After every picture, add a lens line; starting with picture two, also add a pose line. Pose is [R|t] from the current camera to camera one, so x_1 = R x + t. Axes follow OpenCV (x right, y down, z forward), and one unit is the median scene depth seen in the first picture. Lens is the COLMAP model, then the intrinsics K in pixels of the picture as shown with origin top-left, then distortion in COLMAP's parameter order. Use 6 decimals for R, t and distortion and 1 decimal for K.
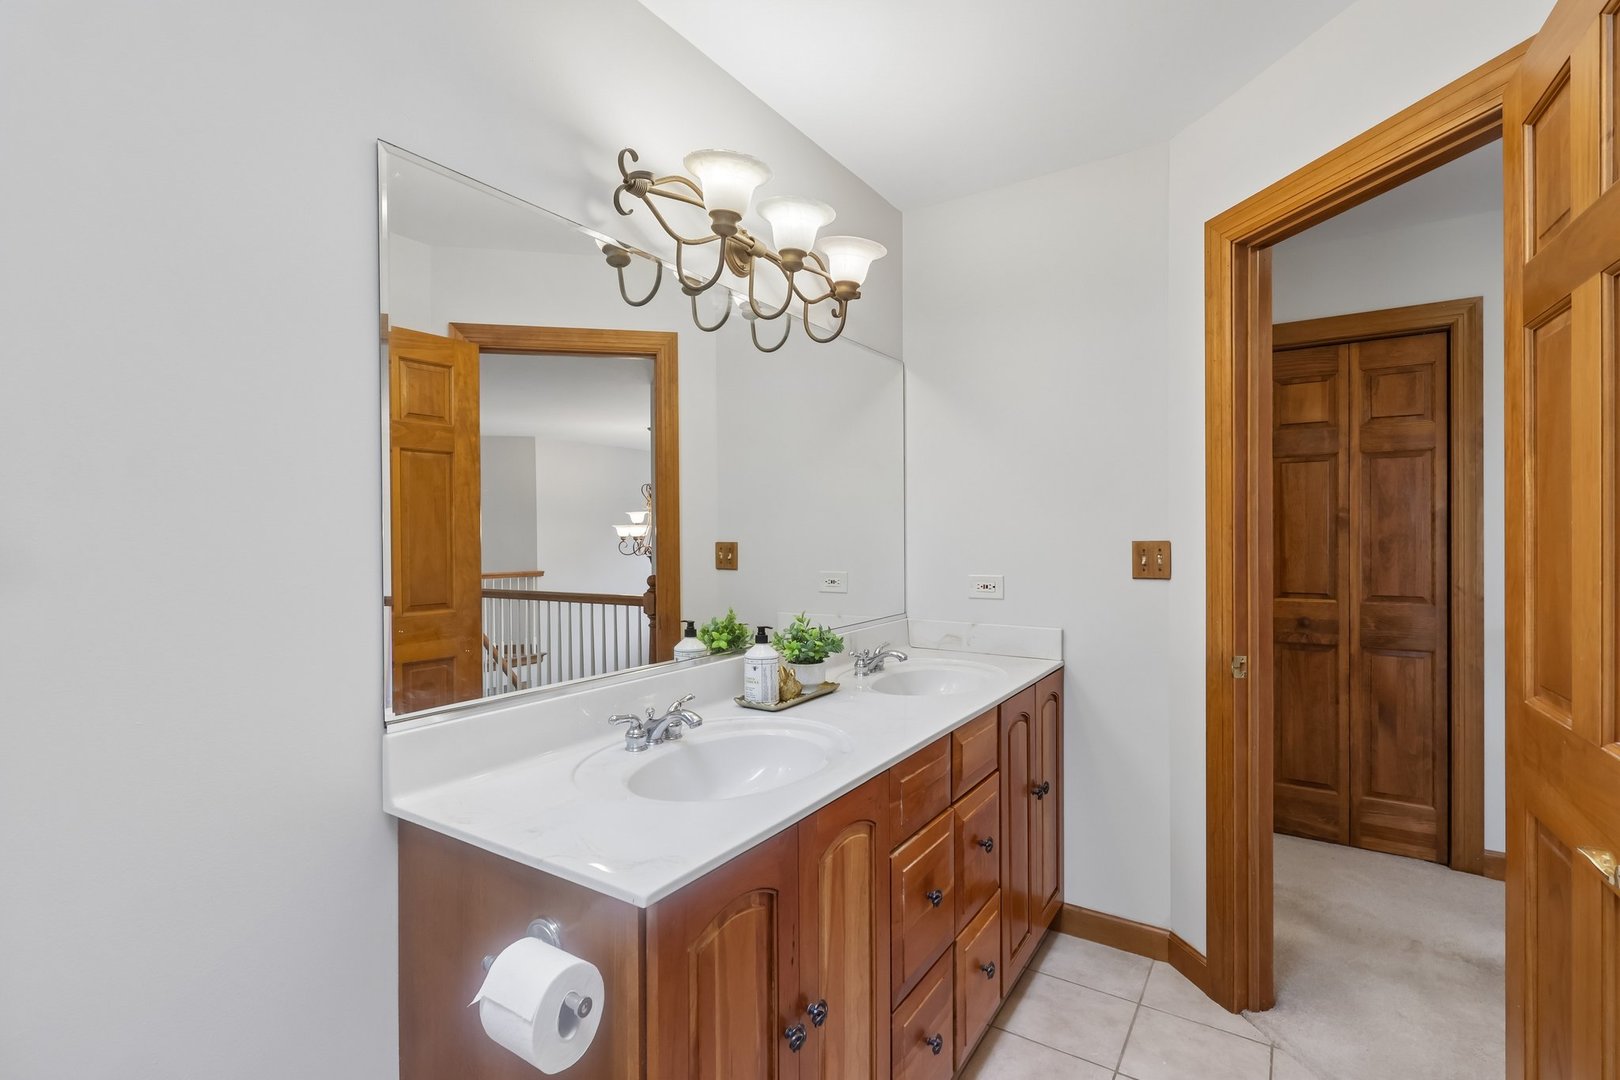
lens RADIAL K [[747.7, 0, 804.6], [0, 747.7, 541.6], [0, 0, 1]] dist [-0.000397, 0.000328]
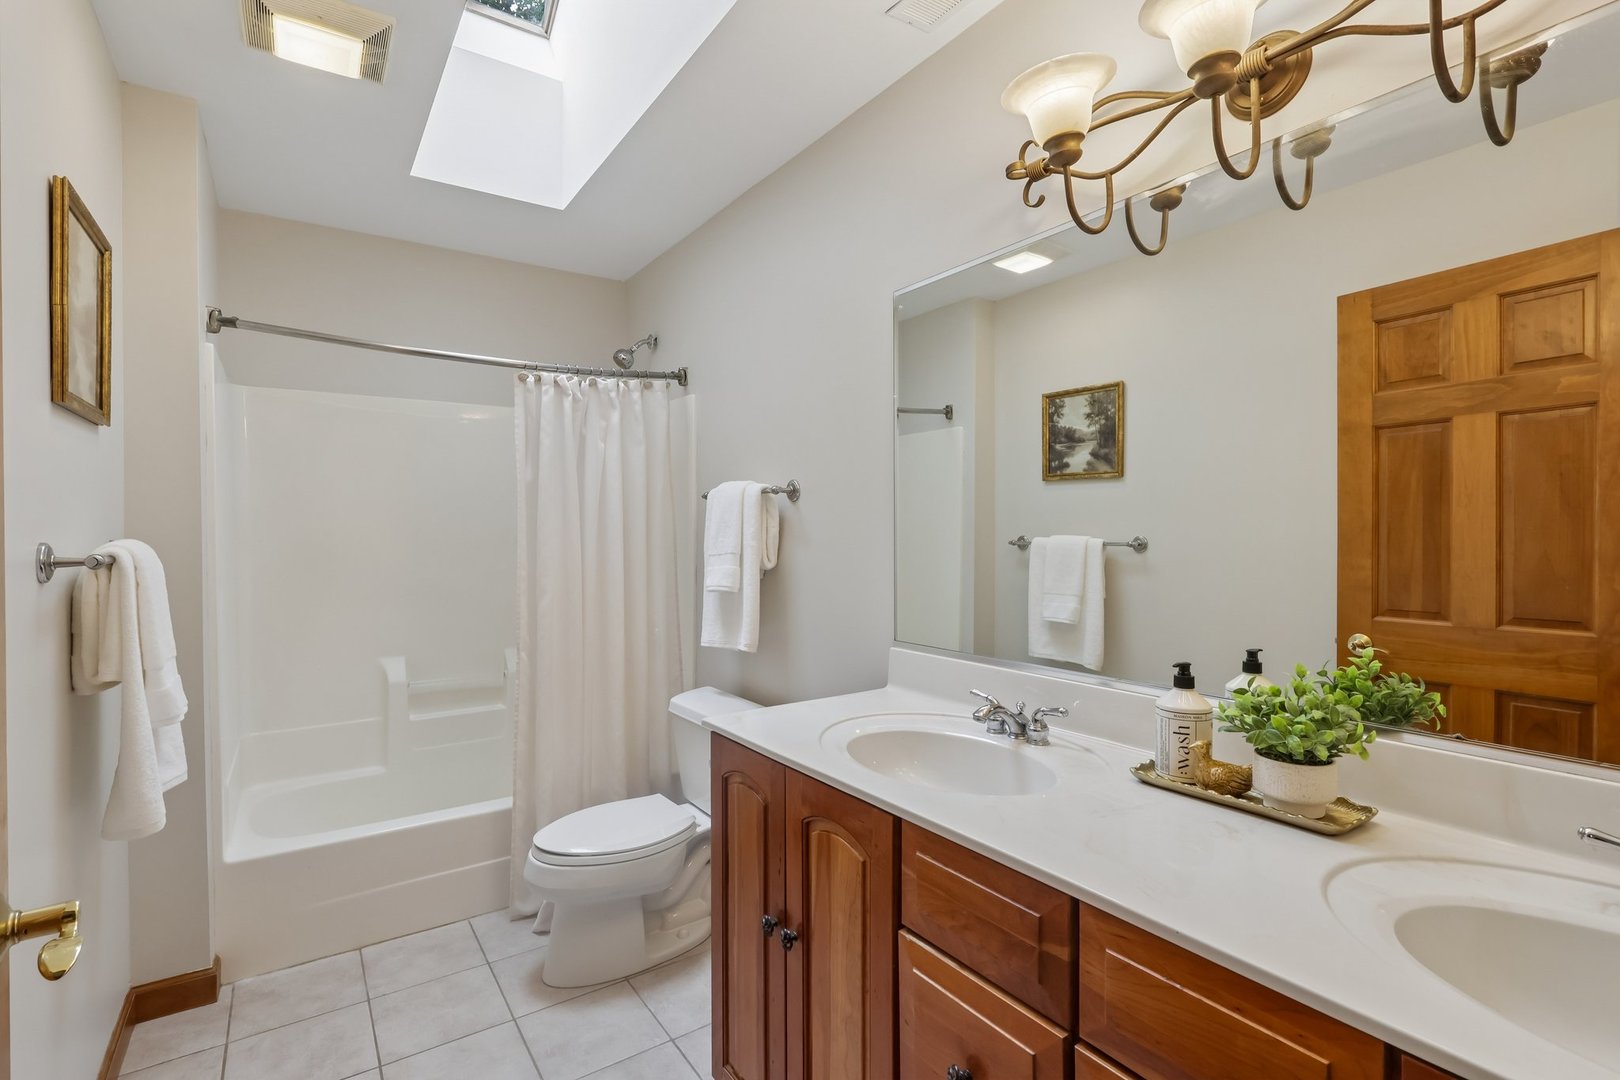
lens RADIAL K [[747.7, 0, 804.6], [0, 747.7, 541.6], [0, 0, 1]] dist [-0.000397, 0.000328]
pose [[-0.375128, 0.013988, -0.926867, 0.446899], [-0.000549, 0.999883, 0.015312, -0.003608], [0.926973, 0.006253, -0.375077, 0.605677]]
